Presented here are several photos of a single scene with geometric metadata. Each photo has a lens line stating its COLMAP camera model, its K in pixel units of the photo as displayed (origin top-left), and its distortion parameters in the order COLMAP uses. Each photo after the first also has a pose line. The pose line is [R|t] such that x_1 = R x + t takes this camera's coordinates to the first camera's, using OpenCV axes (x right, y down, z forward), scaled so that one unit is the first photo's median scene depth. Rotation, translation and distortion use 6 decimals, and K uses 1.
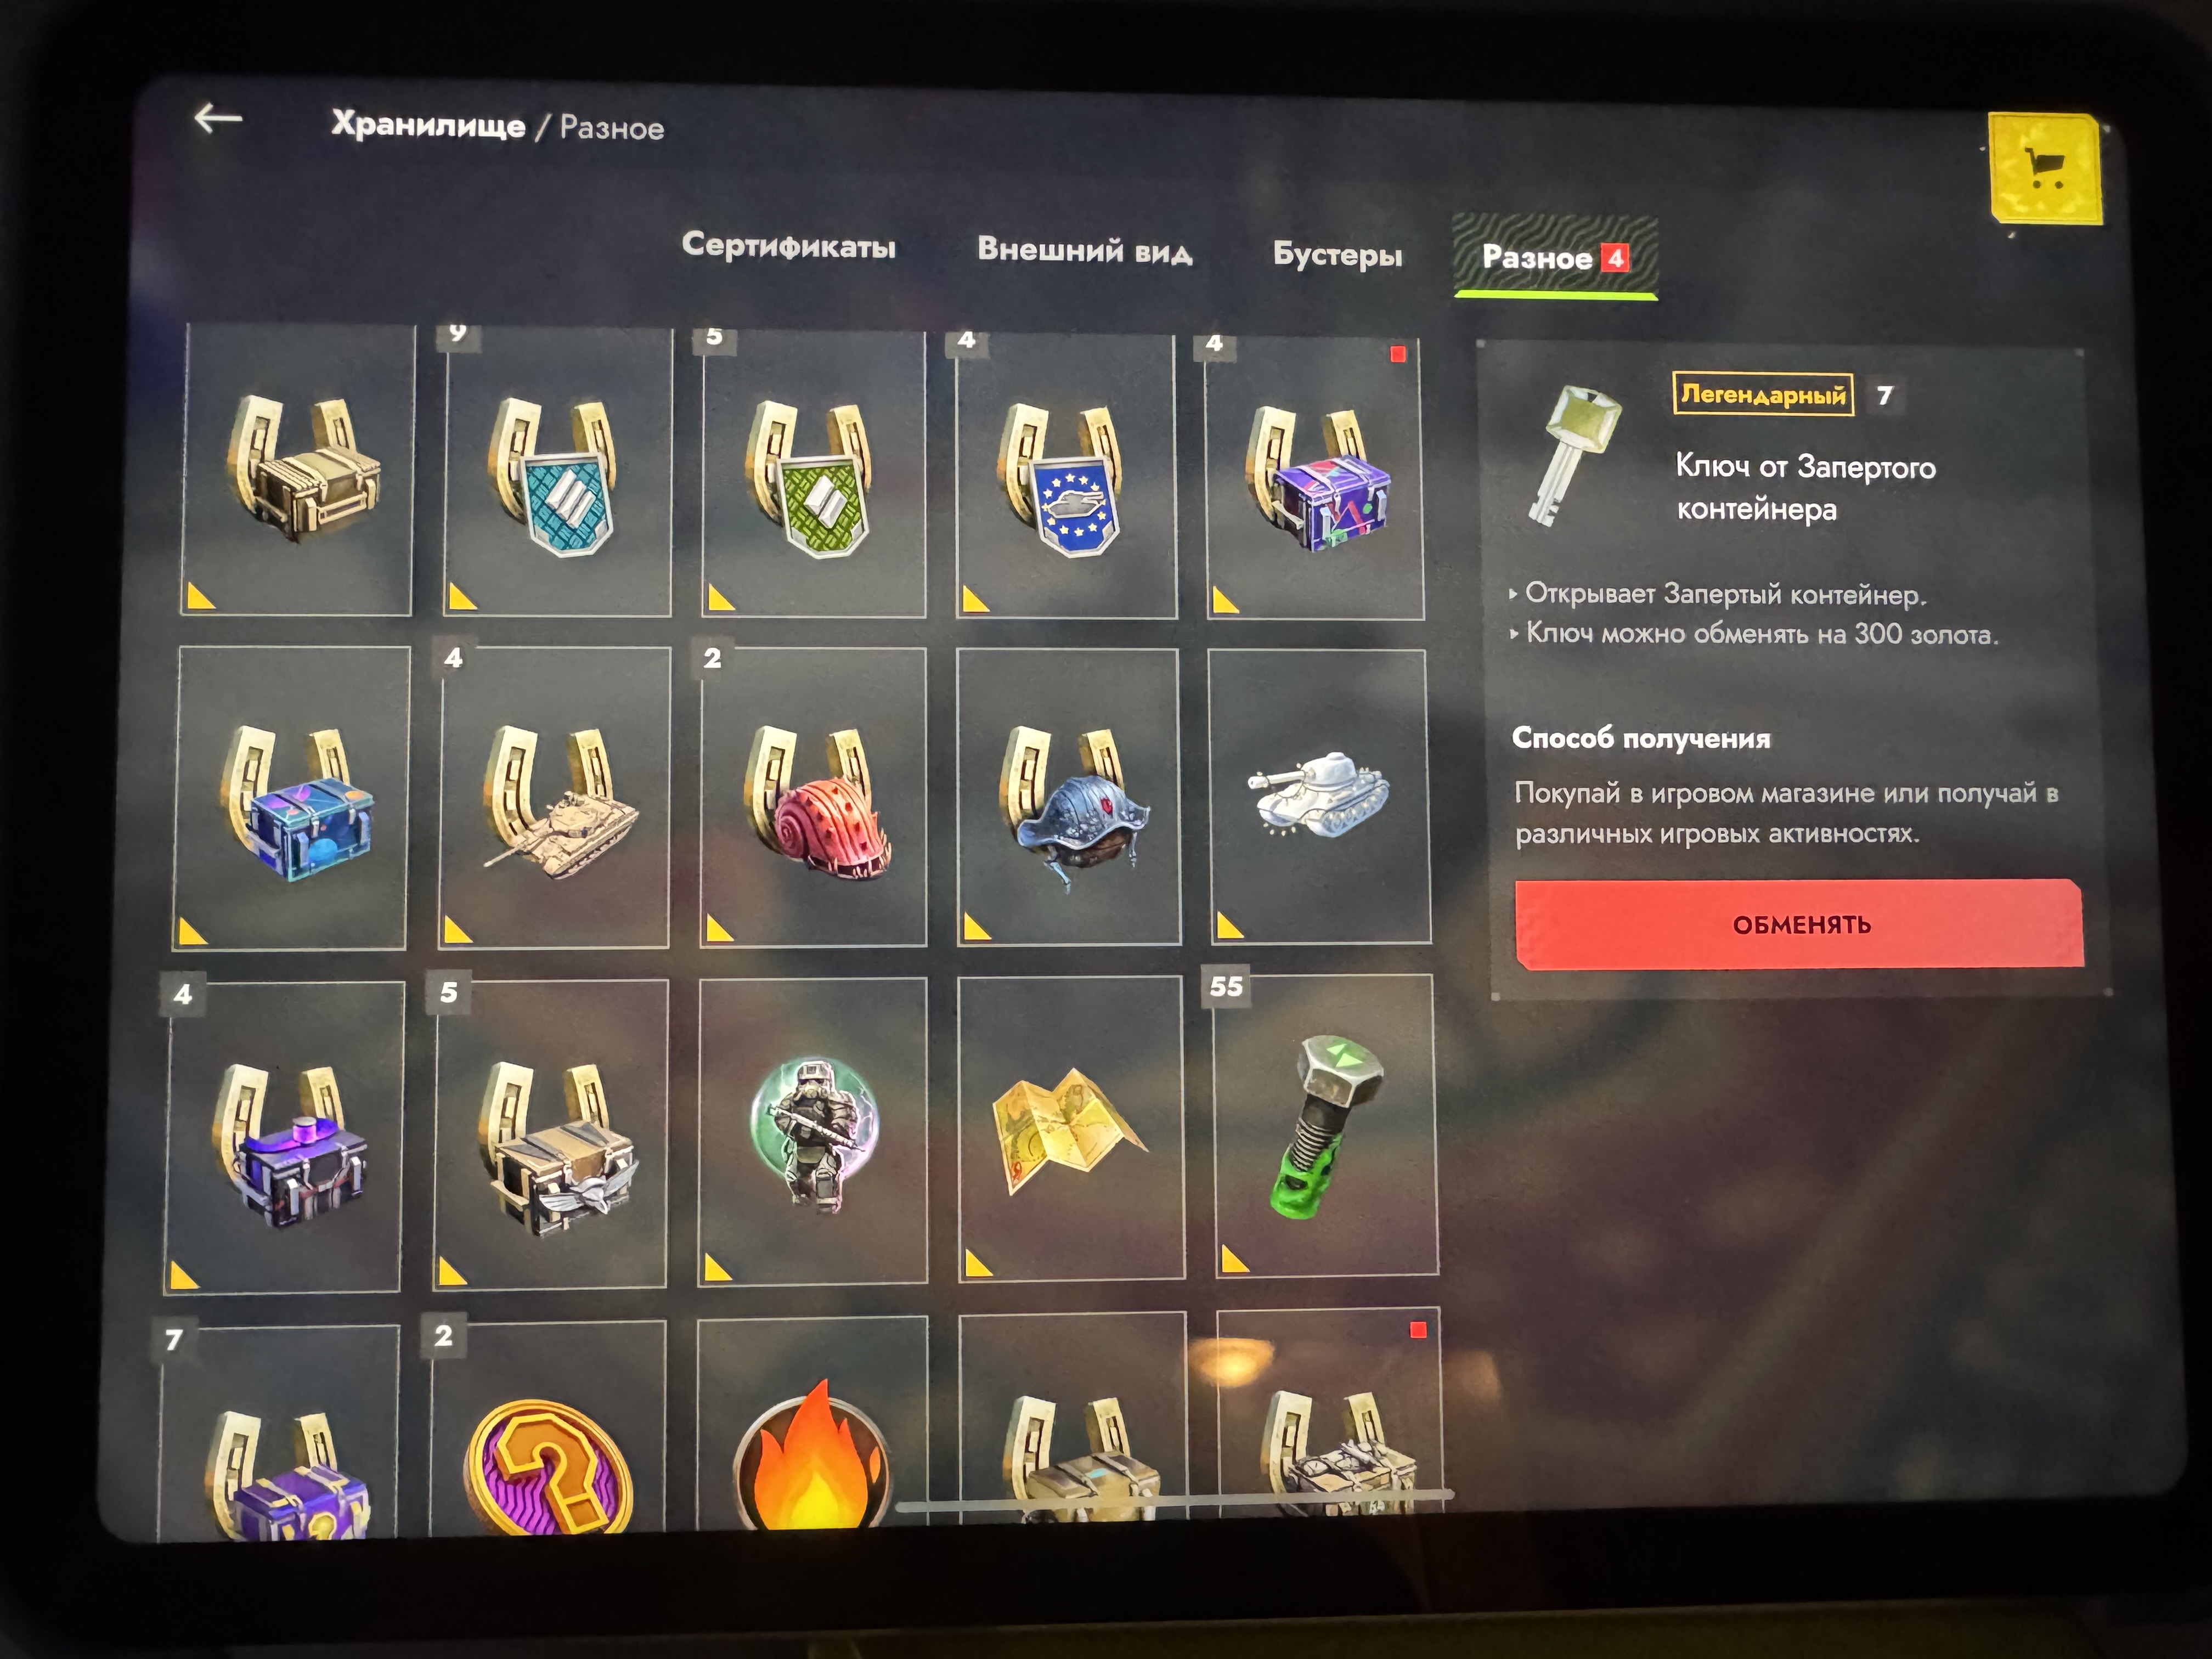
lens RADIAL K [[3204.9, 0, 1054.7], [0, 3204.9, 787.9], [0, 0, 1]] dist [-0.013628, 0.032820]
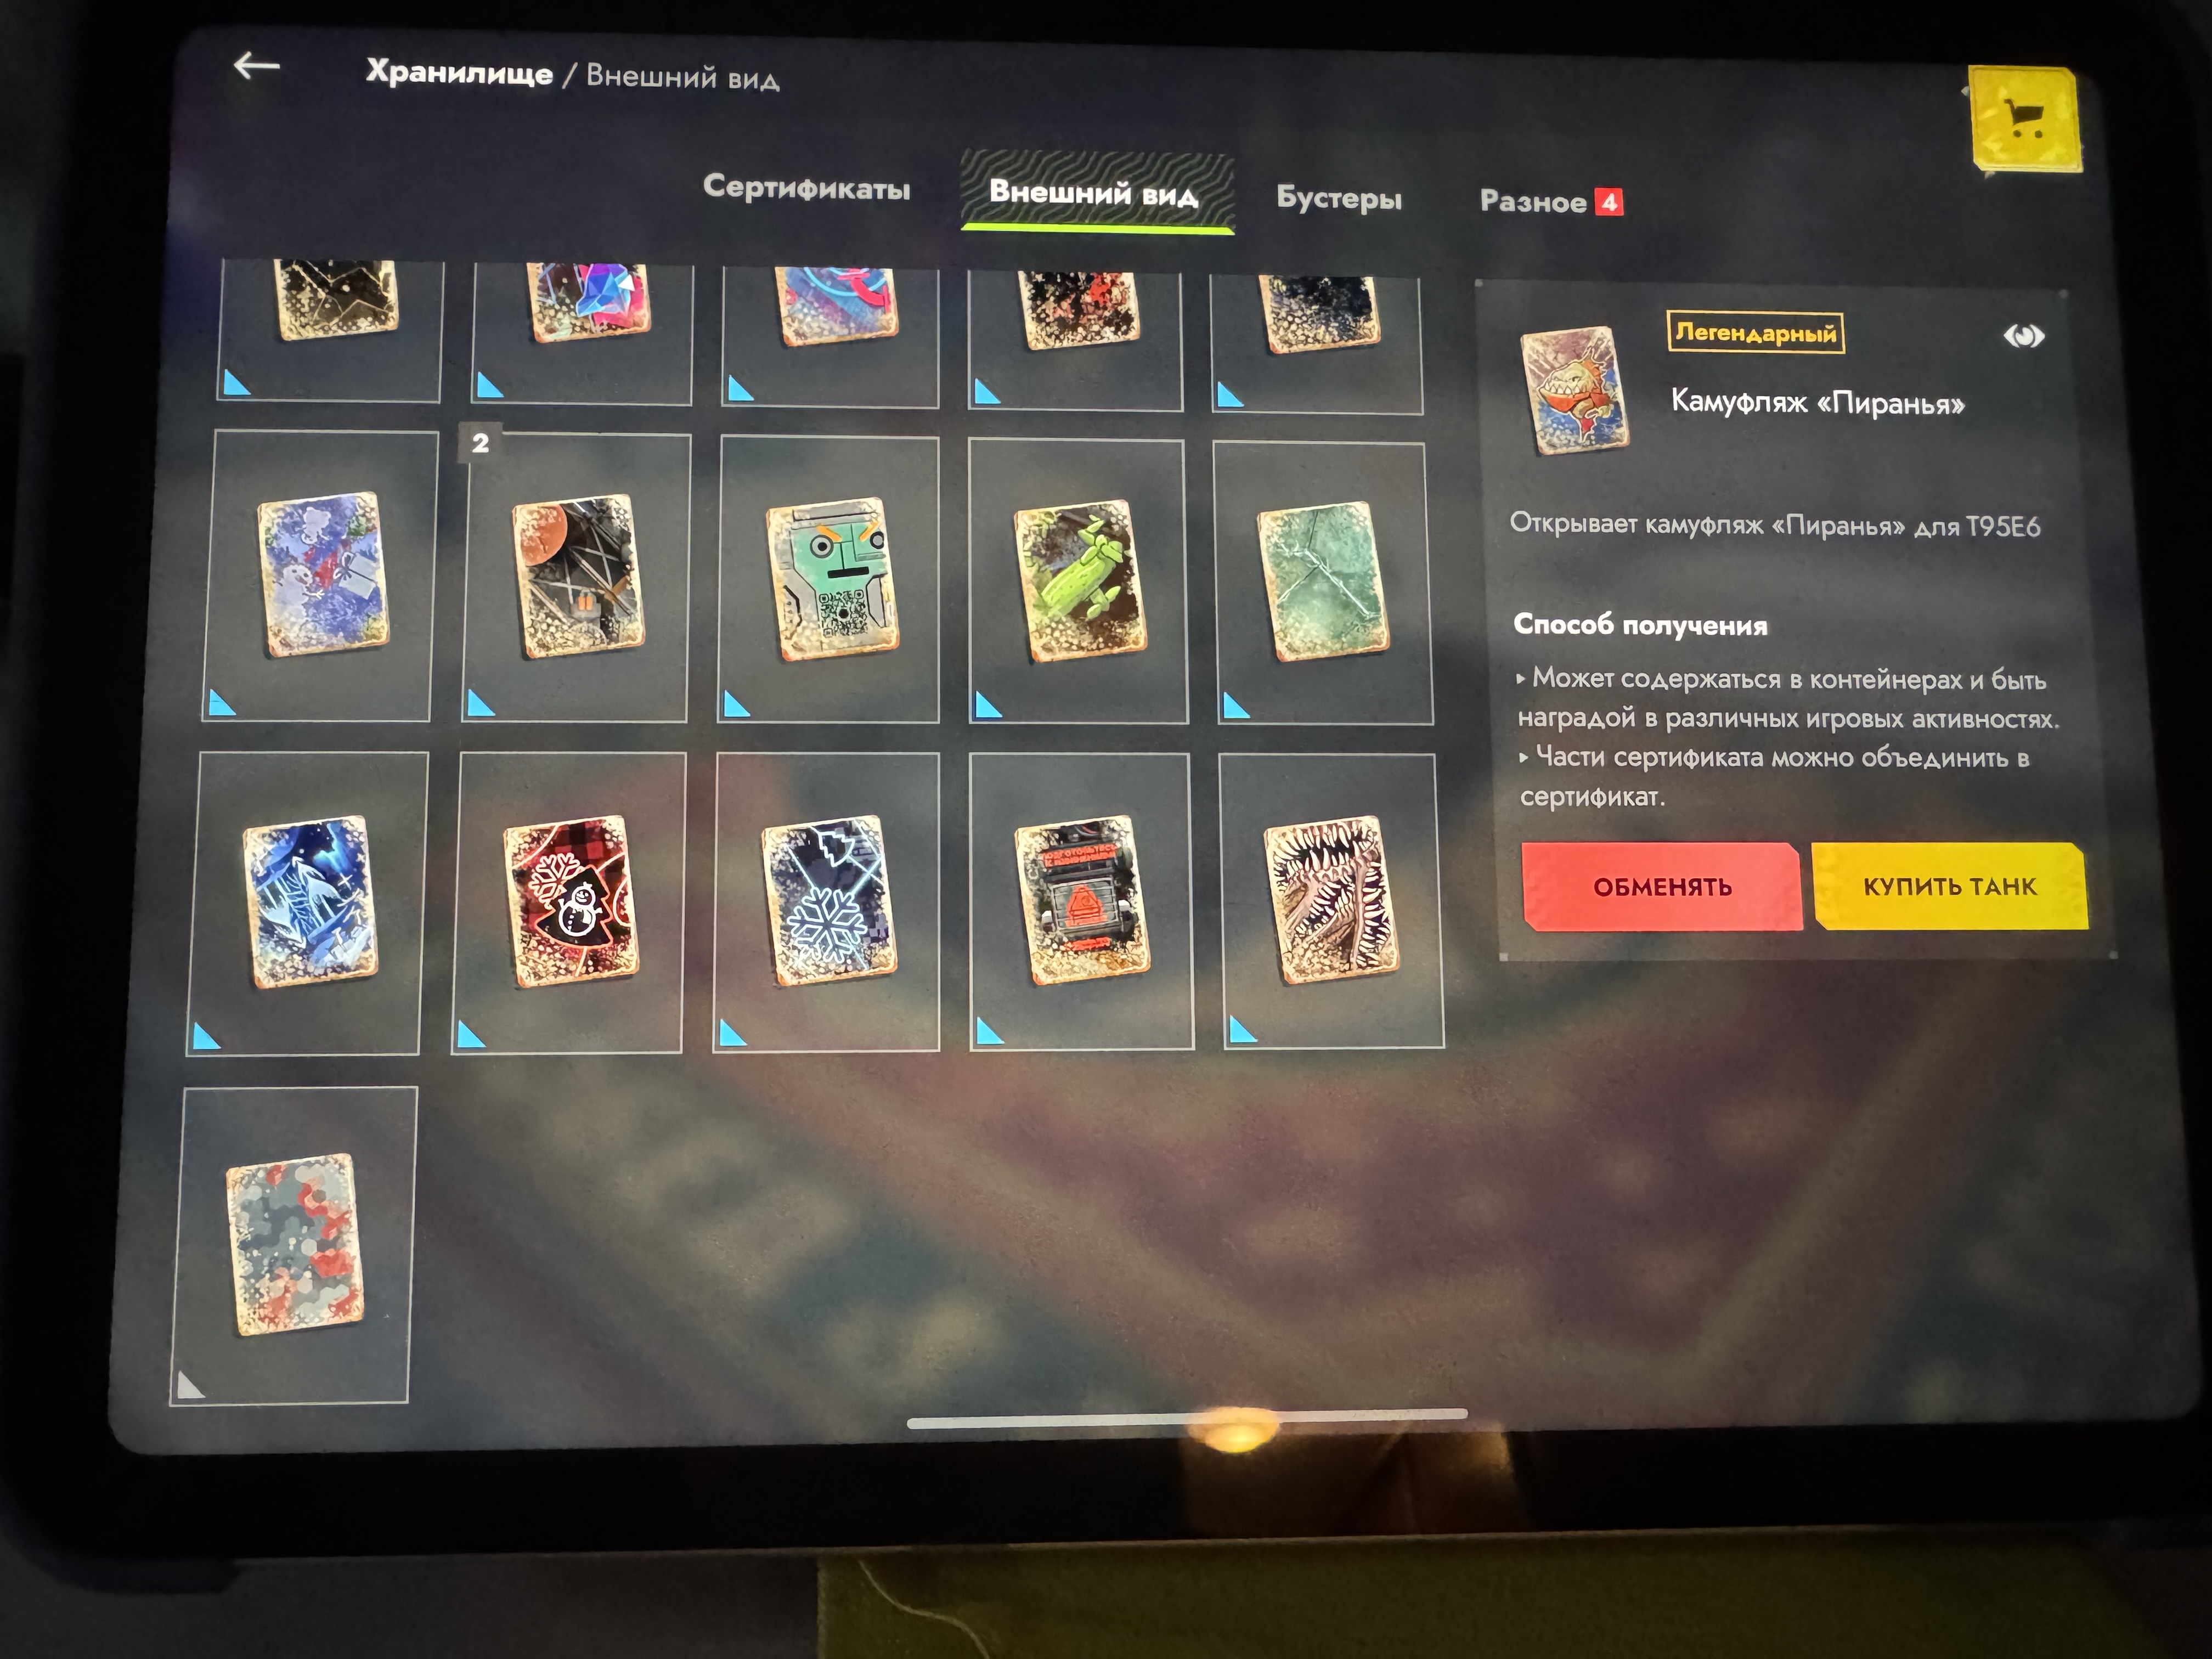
lens RADIAL K [[3204.9, 0, 1054.7], [0, 3204.9, 787.9], [0, 0, 1]] dist [-0.013628, 0.032820]
pose [[0.999989, -0.001422, -0.004428, 0.001093], [0.001033, 0.996240, -0.086630, 0.110208], [0.004534, 0.086625, 0.996231, -0.010191]]
